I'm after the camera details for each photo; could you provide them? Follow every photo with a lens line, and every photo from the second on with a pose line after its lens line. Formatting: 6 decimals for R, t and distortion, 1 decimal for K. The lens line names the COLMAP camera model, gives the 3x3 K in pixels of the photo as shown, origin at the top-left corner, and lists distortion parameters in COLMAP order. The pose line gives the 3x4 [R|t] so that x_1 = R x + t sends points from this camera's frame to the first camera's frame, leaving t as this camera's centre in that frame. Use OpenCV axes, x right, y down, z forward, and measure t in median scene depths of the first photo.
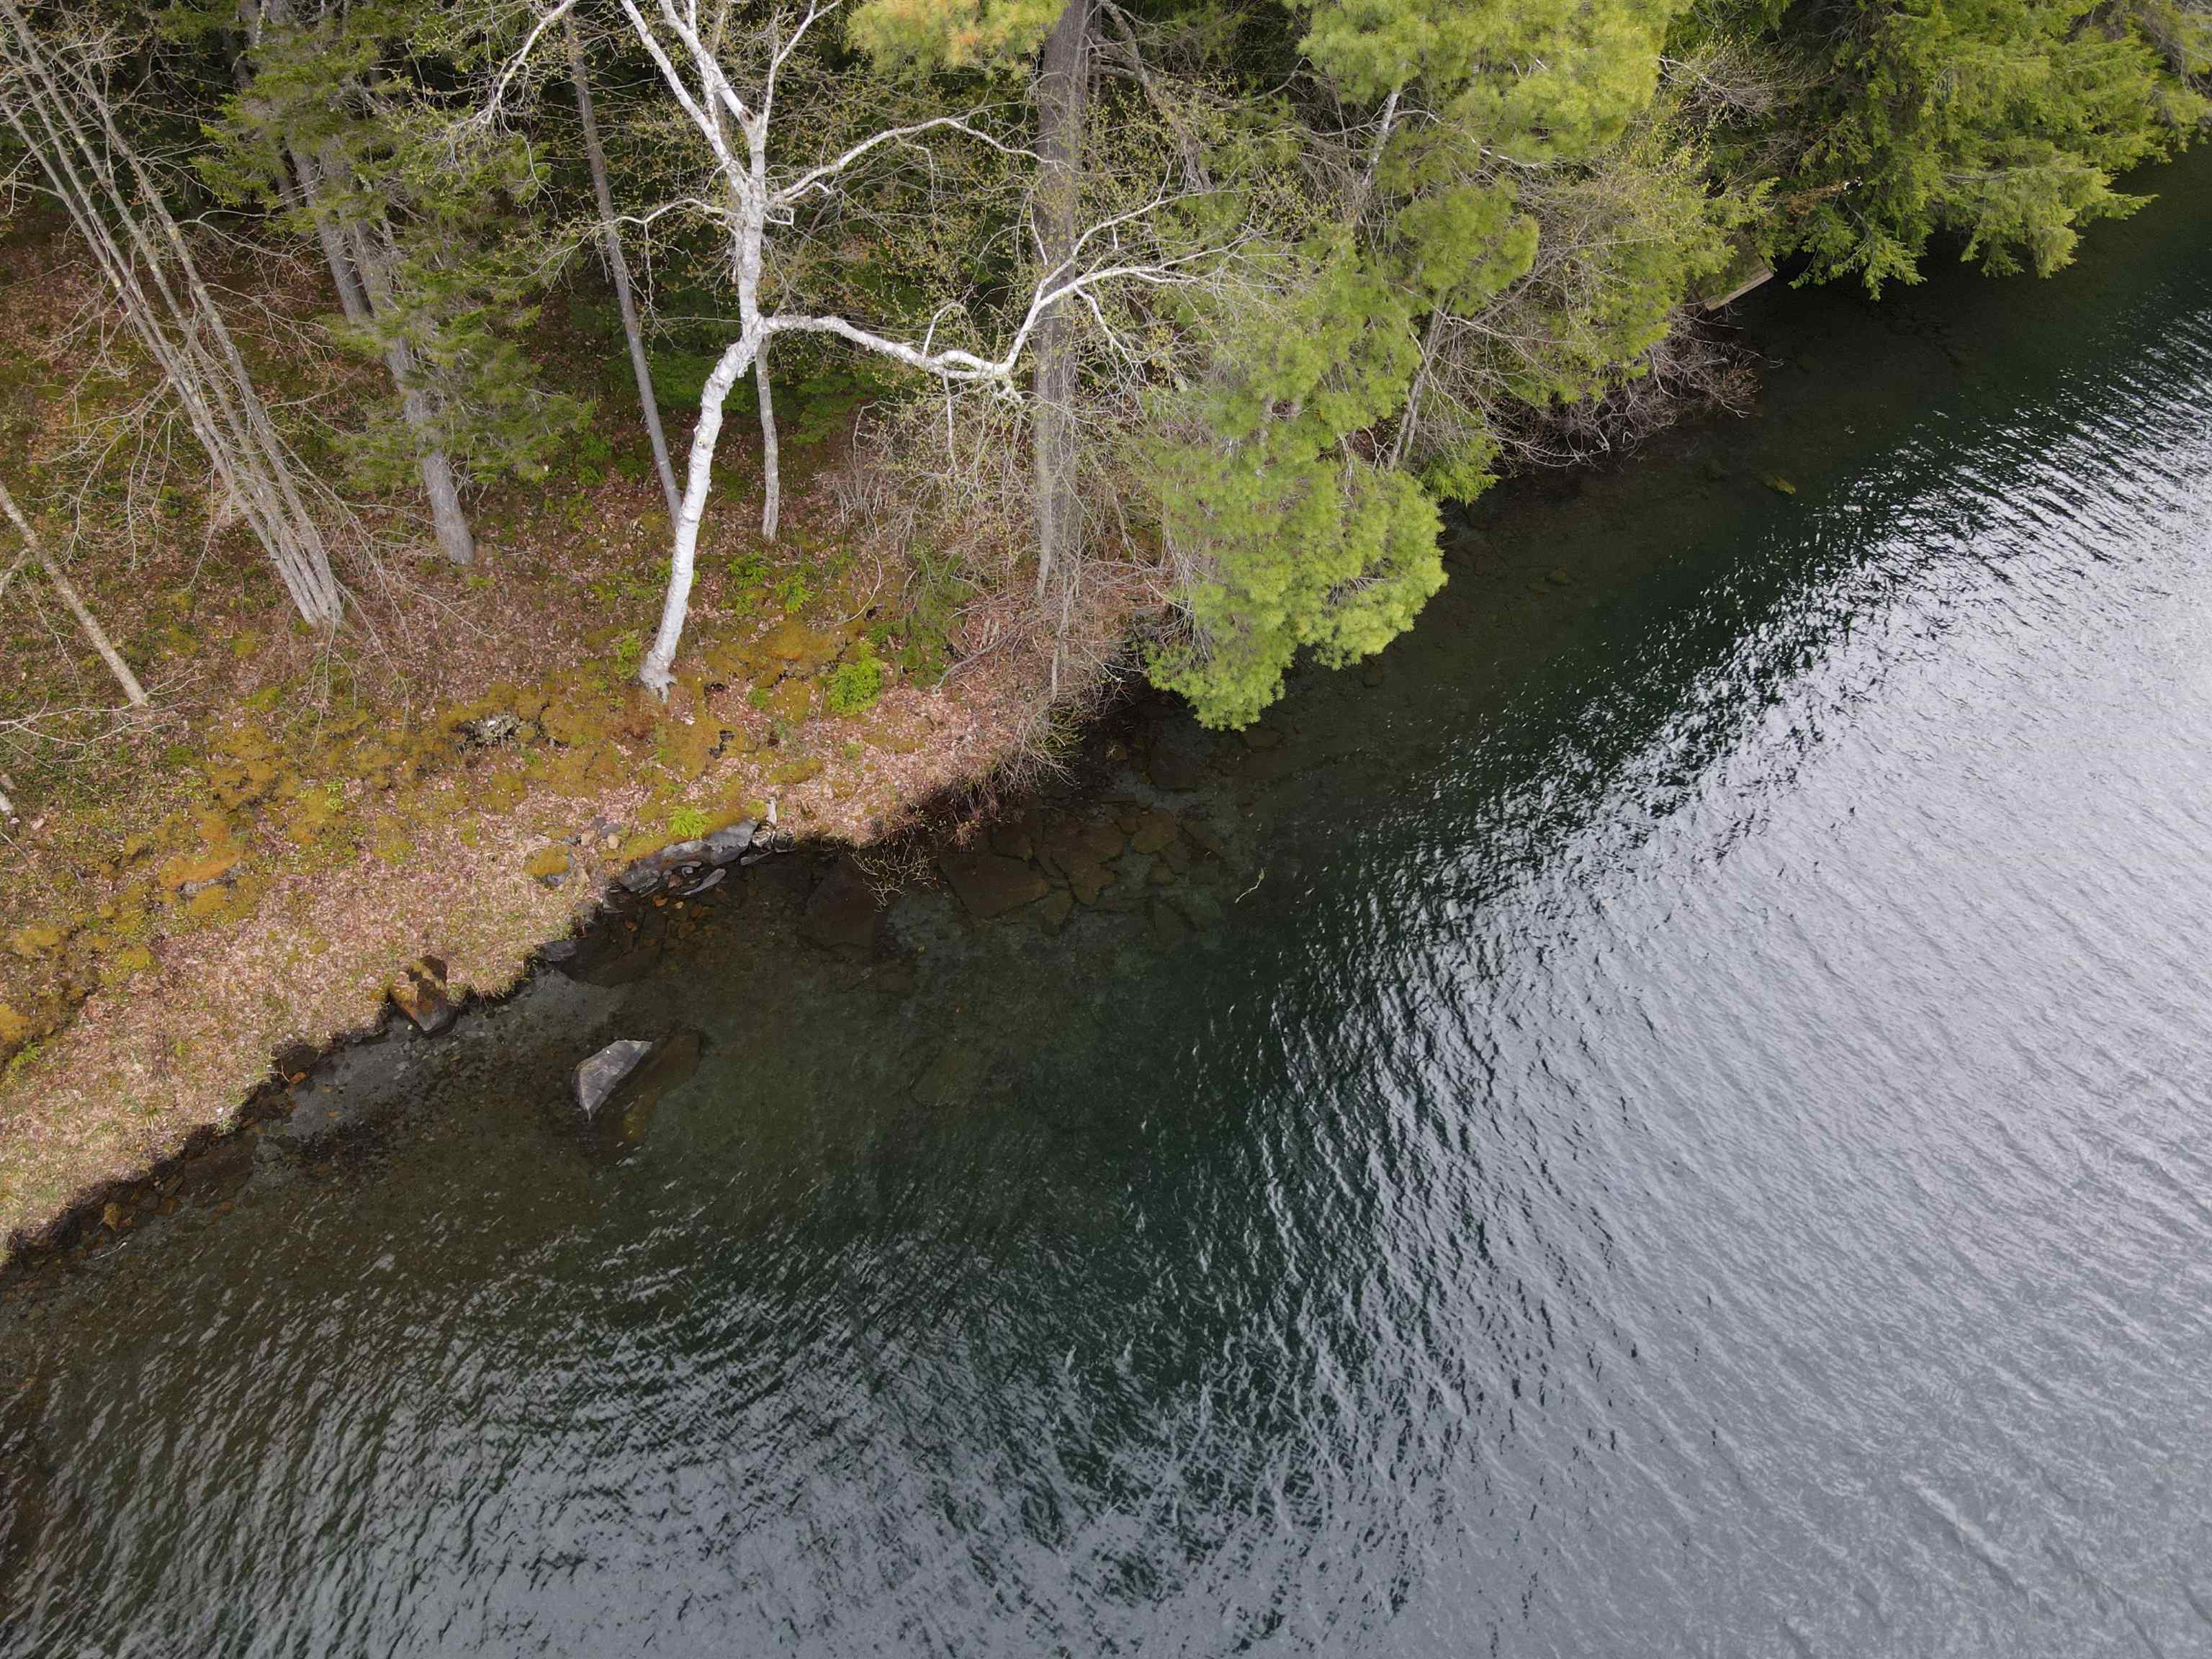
lens RADIAL K [[1628.6, 0, 1106.0], [0, 1628.6, 829.5], [0, 0, 1]] dist [-0.043872, 0.161424]
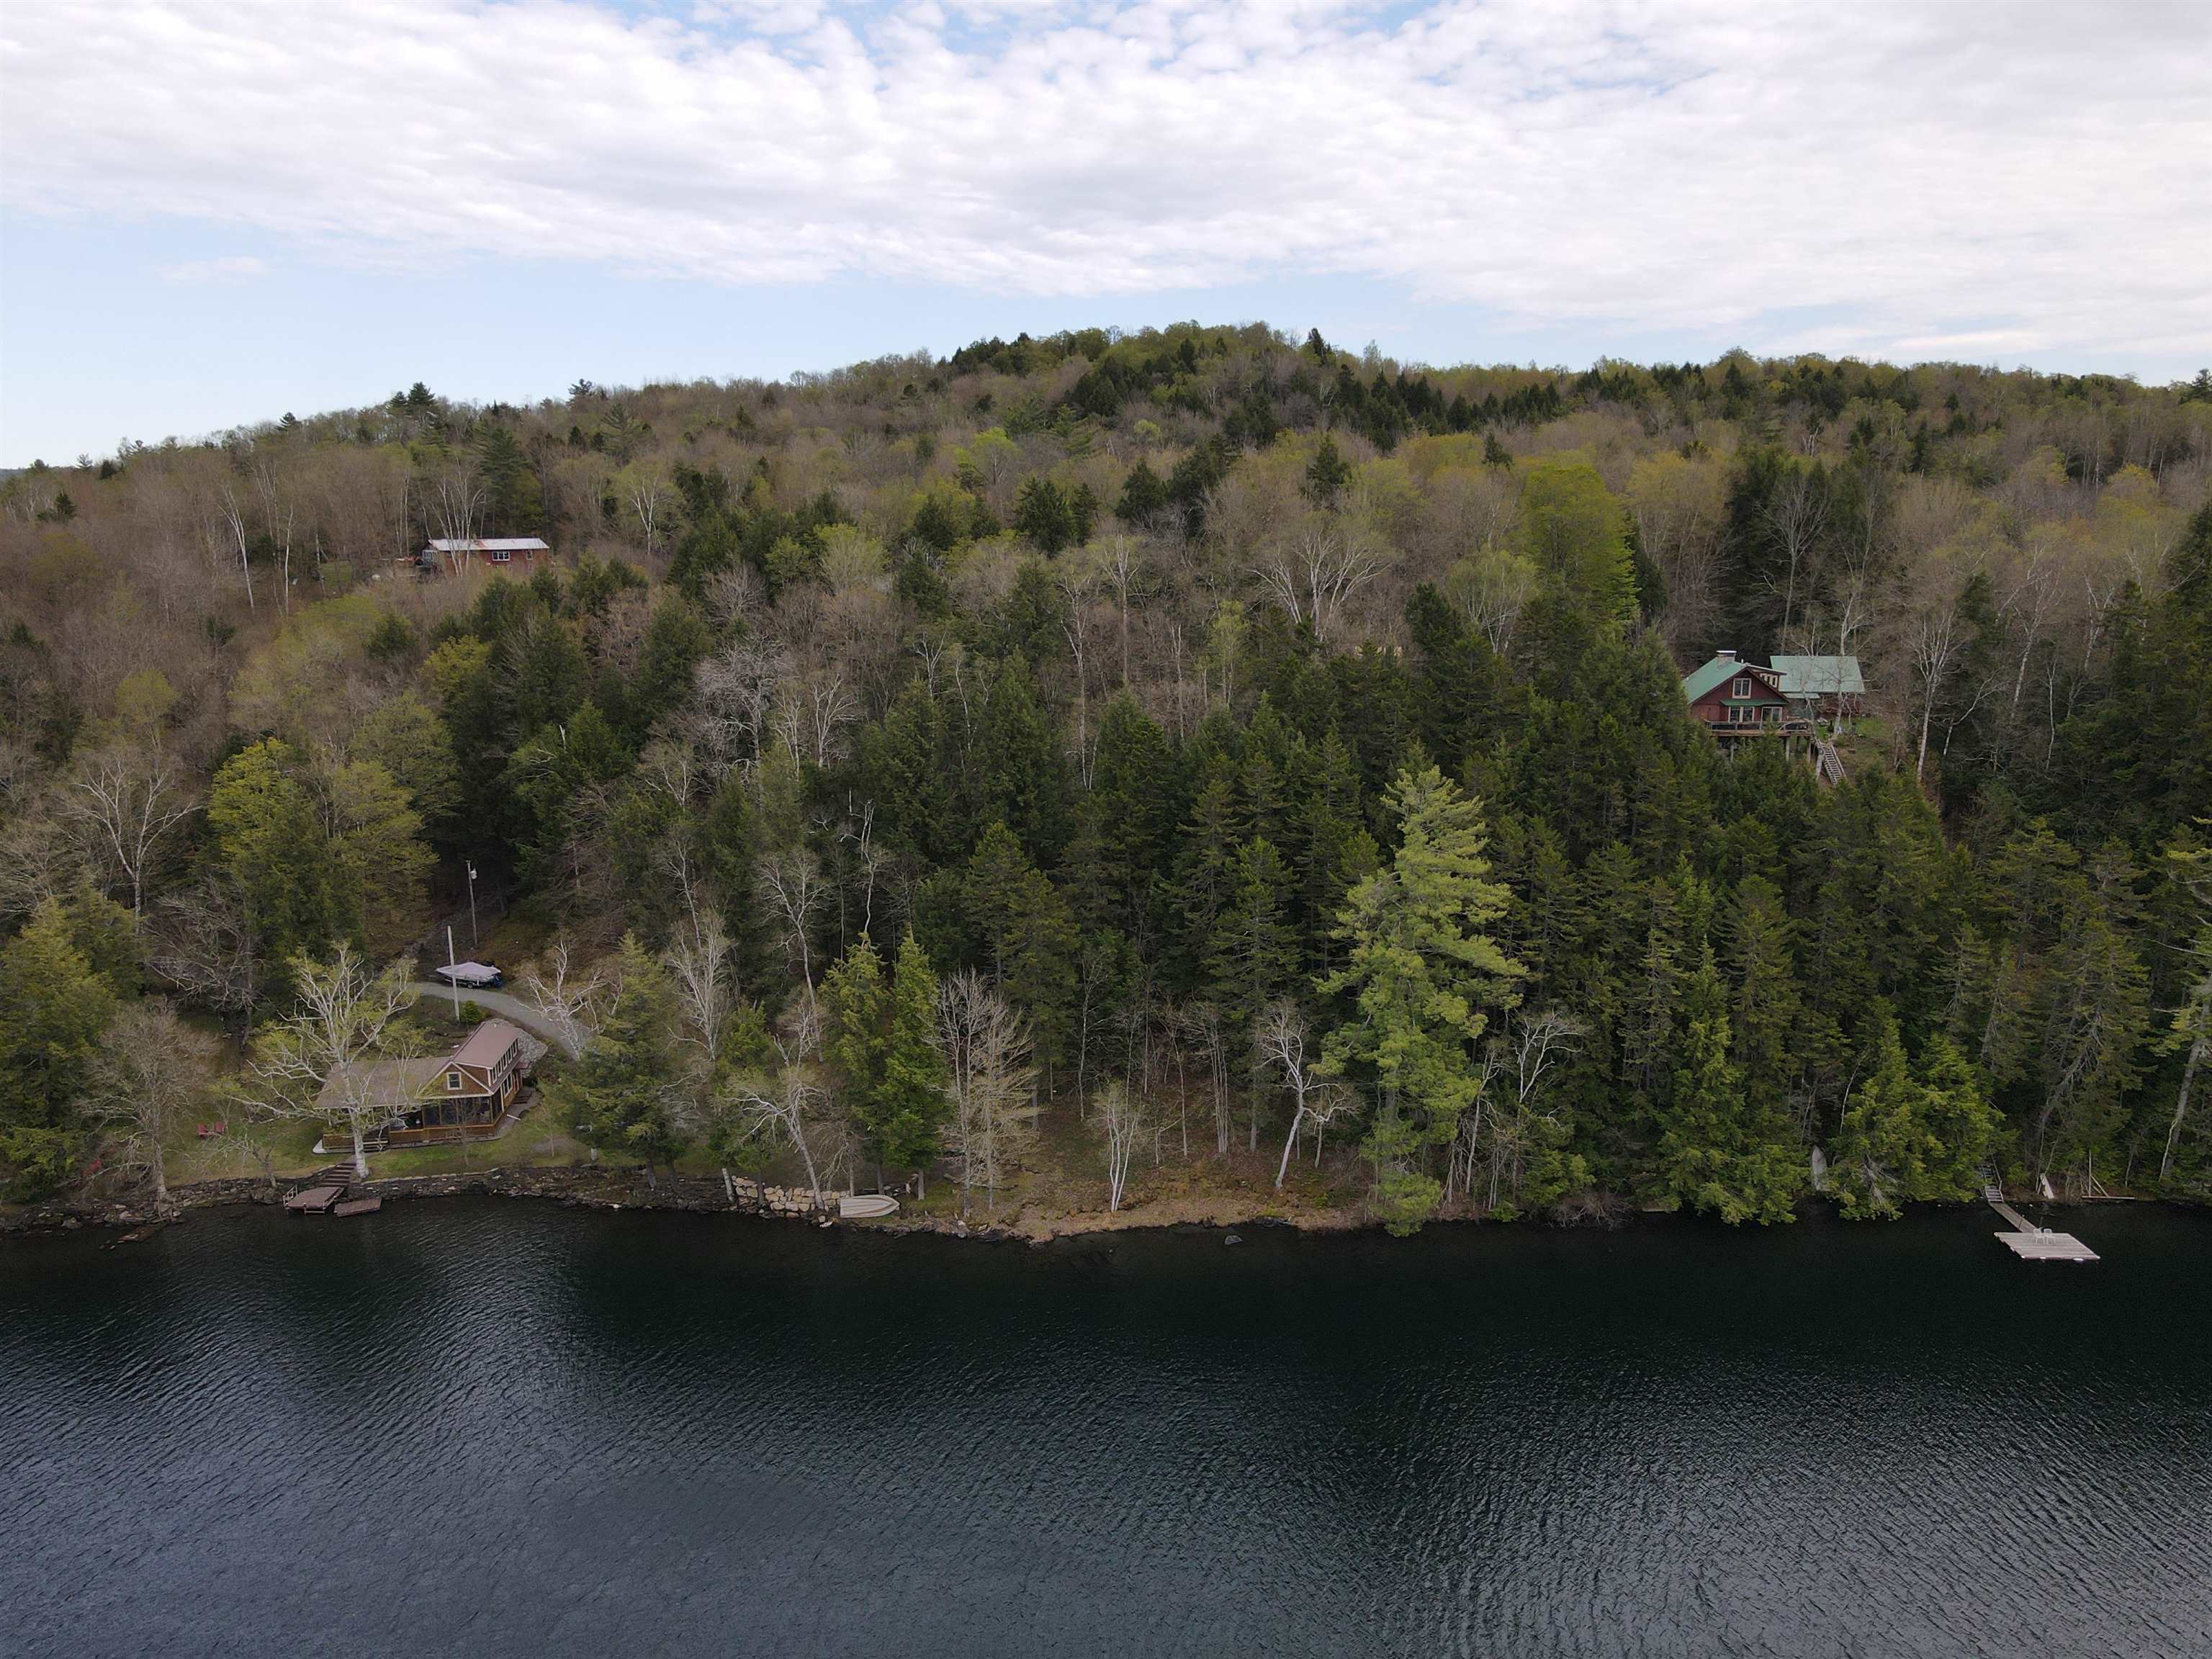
lens RADIAL K [[1687.3, 0, 1106.0], [0, 1687.3, 829.5], [0, 0, 1]] dist [0.003258, 0.067974]
pose [[0.800057, 0.130593, -0.585538, 1.983081], [-0.428245, 0.807842, -0.404965, 1.230890], [0.420137, 0.574749, 0.702245, -3.105014]]
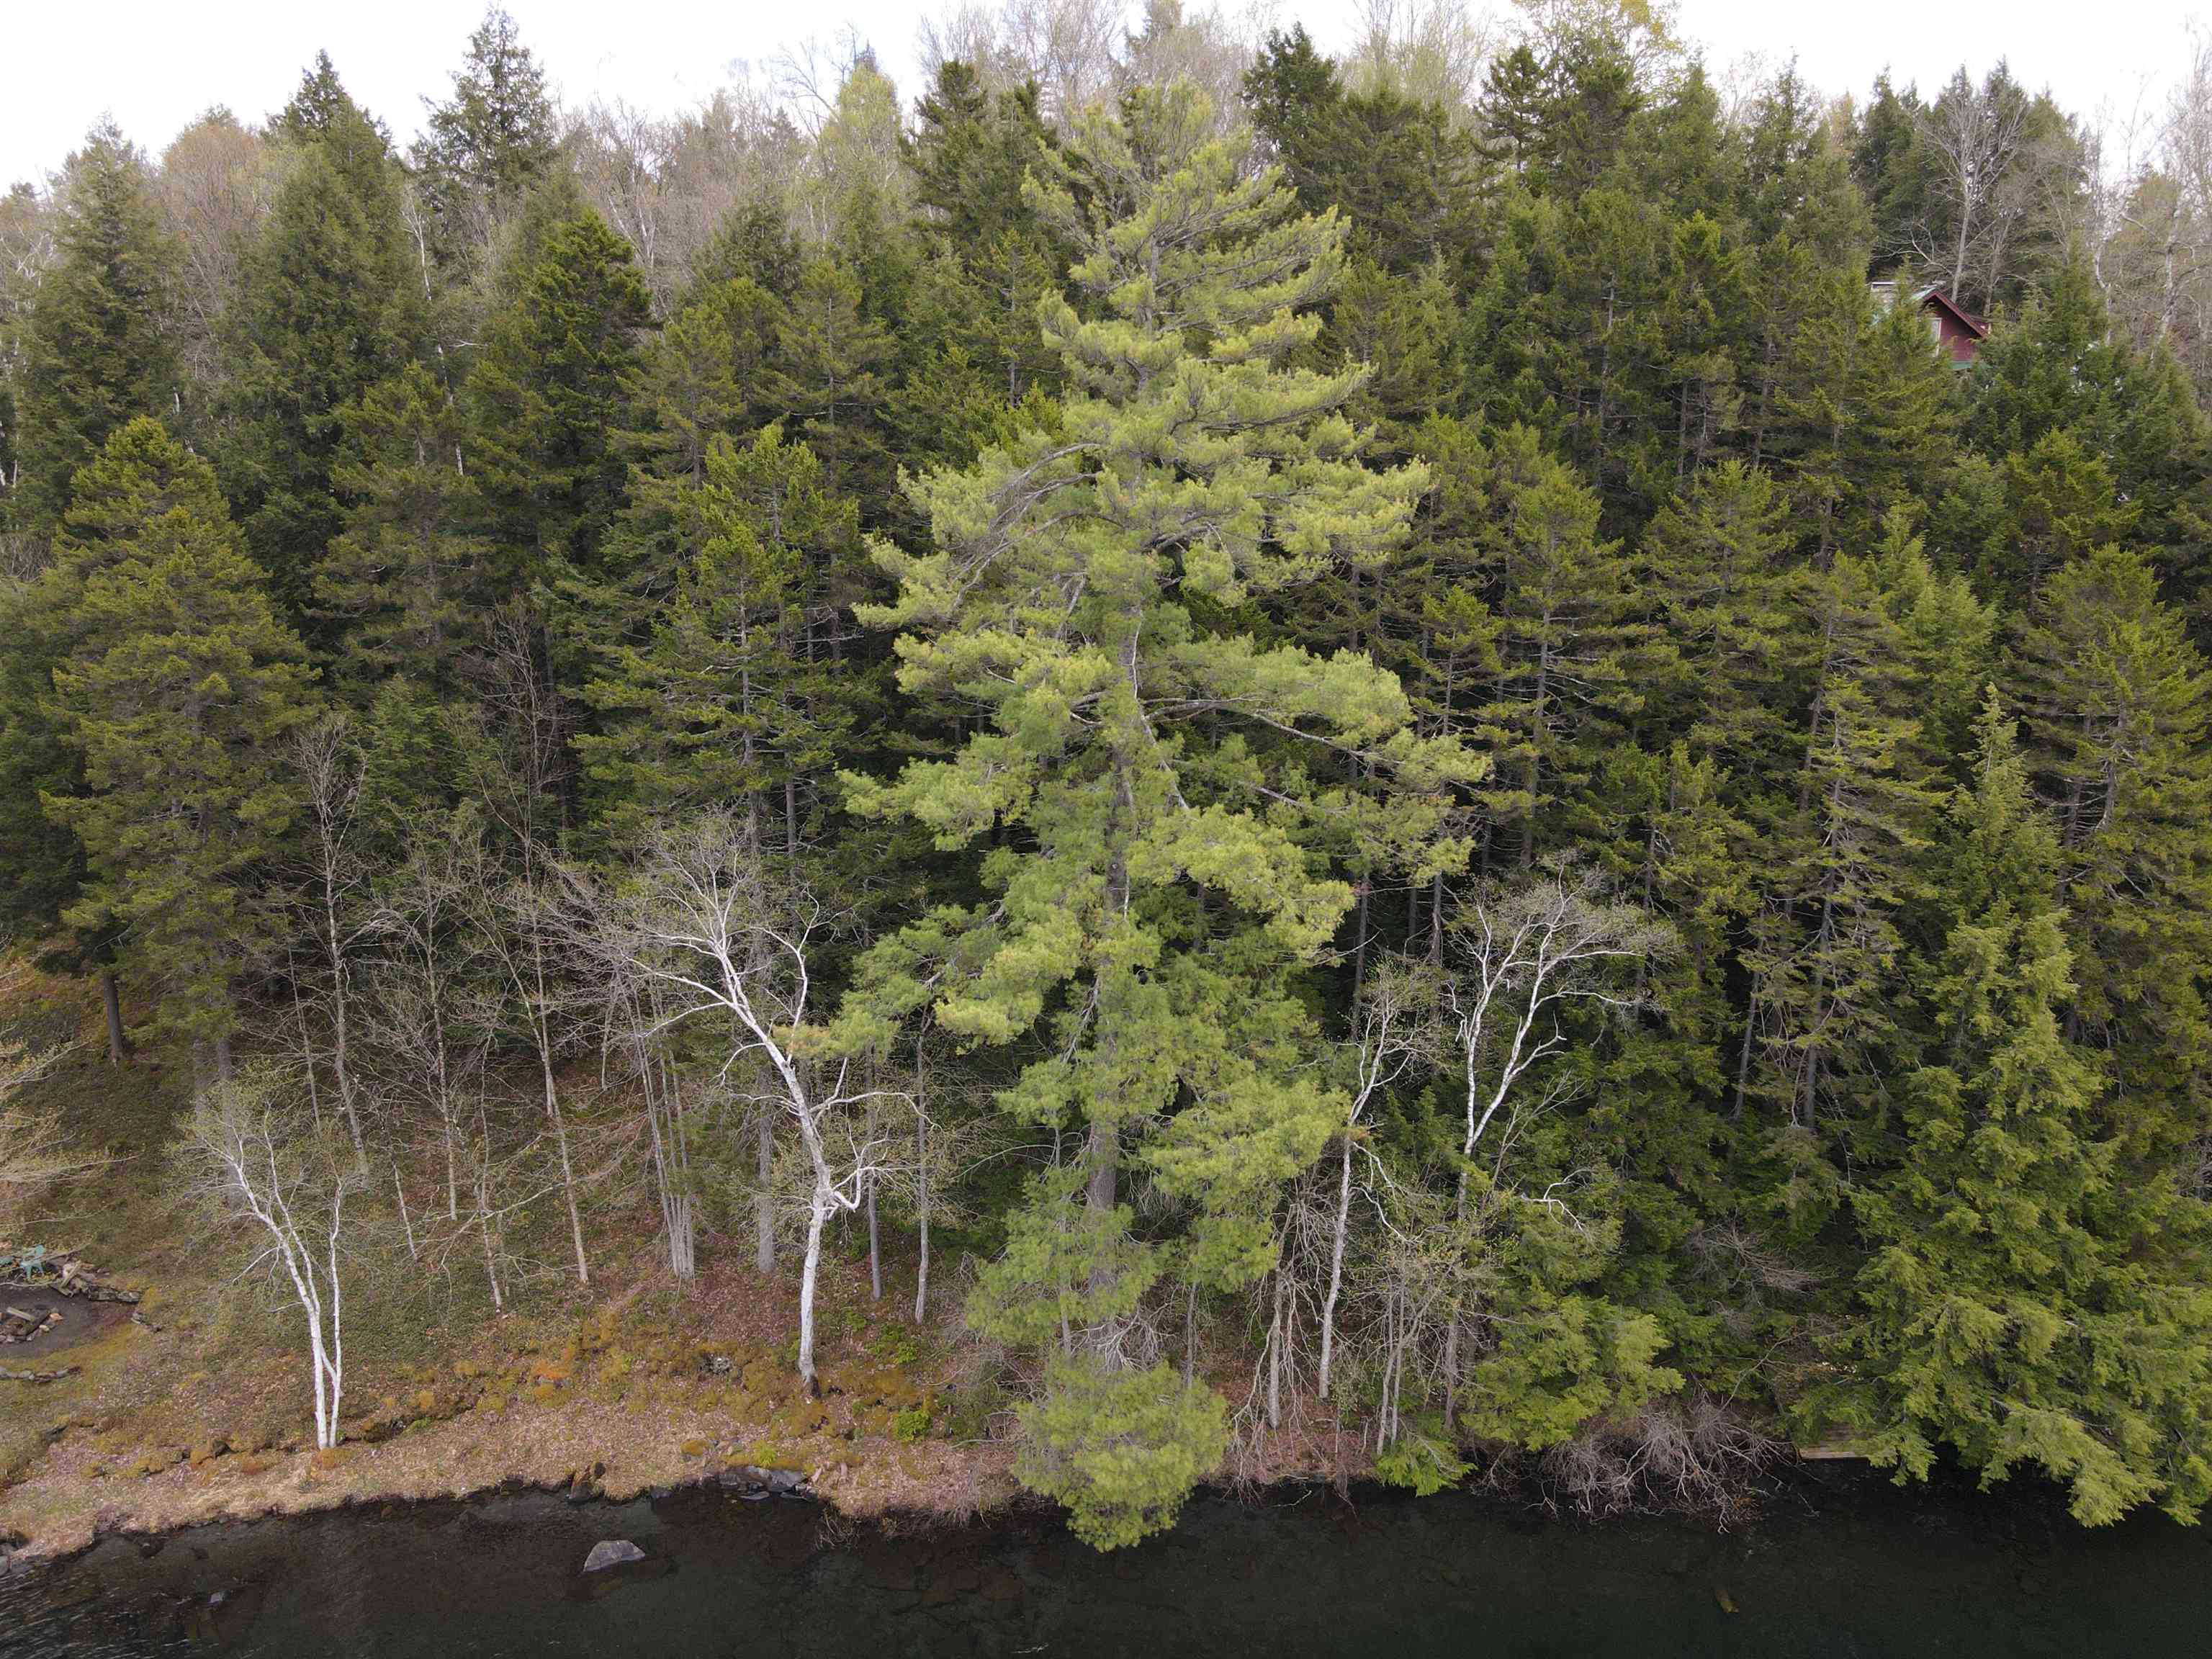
lens RADIAL K [[1620.8, 0, 1102.6], [0, 1620.8, 831.8], [0, 0, 1]] dist [0.007342, 0.023050]
pose [[0.797790, 0.130583, -0.588625, 0.875848], [-0.438496, 0.795723, -0.417787, 0.030209], [0.413827, 0.591416, 0.692080, -0.350895]]
